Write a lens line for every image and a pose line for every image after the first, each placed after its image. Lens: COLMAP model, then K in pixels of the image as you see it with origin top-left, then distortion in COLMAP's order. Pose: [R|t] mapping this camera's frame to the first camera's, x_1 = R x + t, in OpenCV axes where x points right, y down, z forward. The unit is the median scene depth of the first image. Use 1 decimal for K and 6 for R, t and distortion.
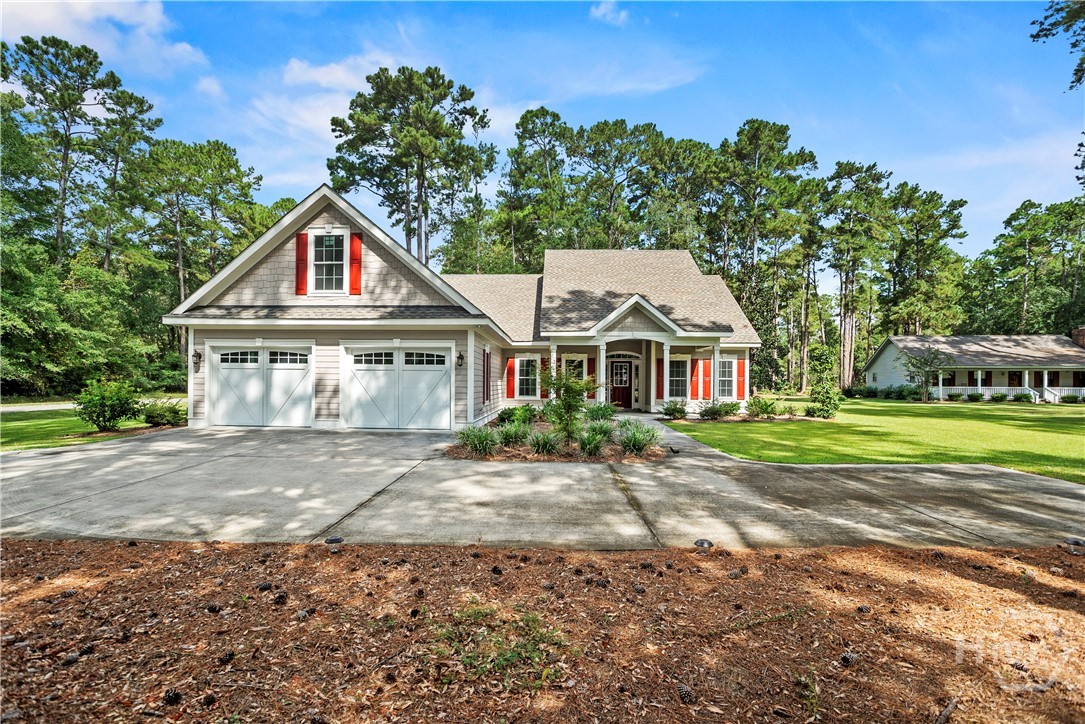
lens RADIAL K [[541.0, 0, 542.5], [0, 541.0, 362.0], [0, 0, 1]] dist [-0.034778, 0.020847]
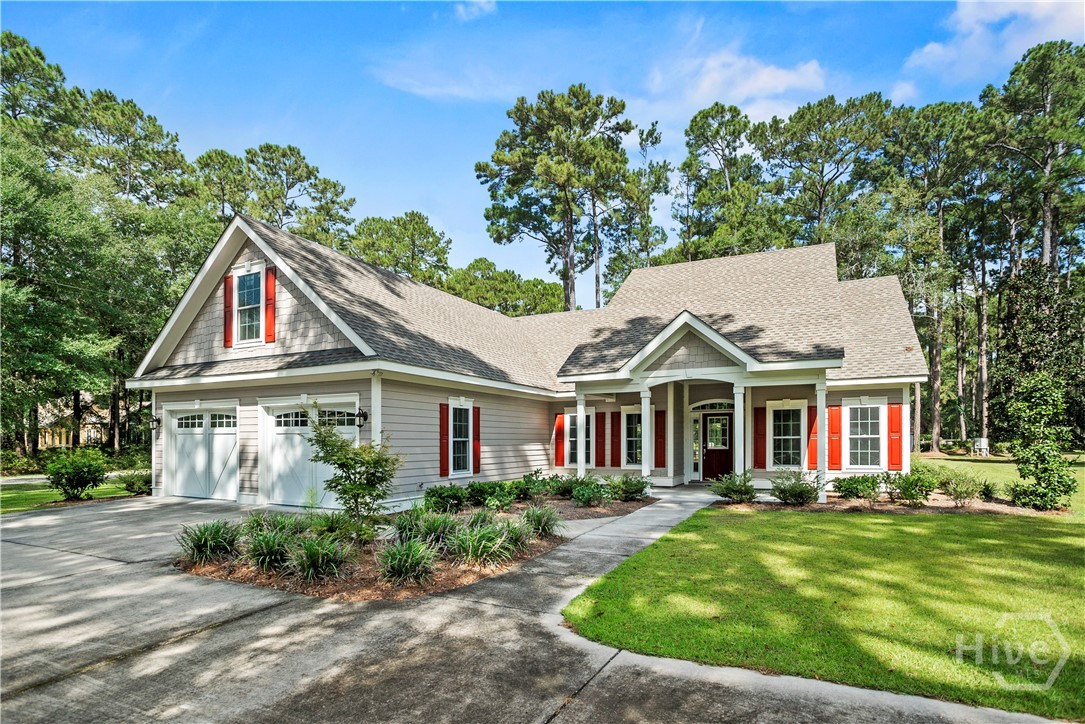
lens RADIAL K [[584.9, 0, 544.0], [0, 584.9, 421.7], [0, 0, 1]] dist [-0.040054, 0.023500]
pose [[0.917991, -0.023264, -0.395919, 0.288434], [0.025378, 0.999678, 0.000103, 0.004845], [0.395789, -0.010142, 0.918285, 0.263851]]
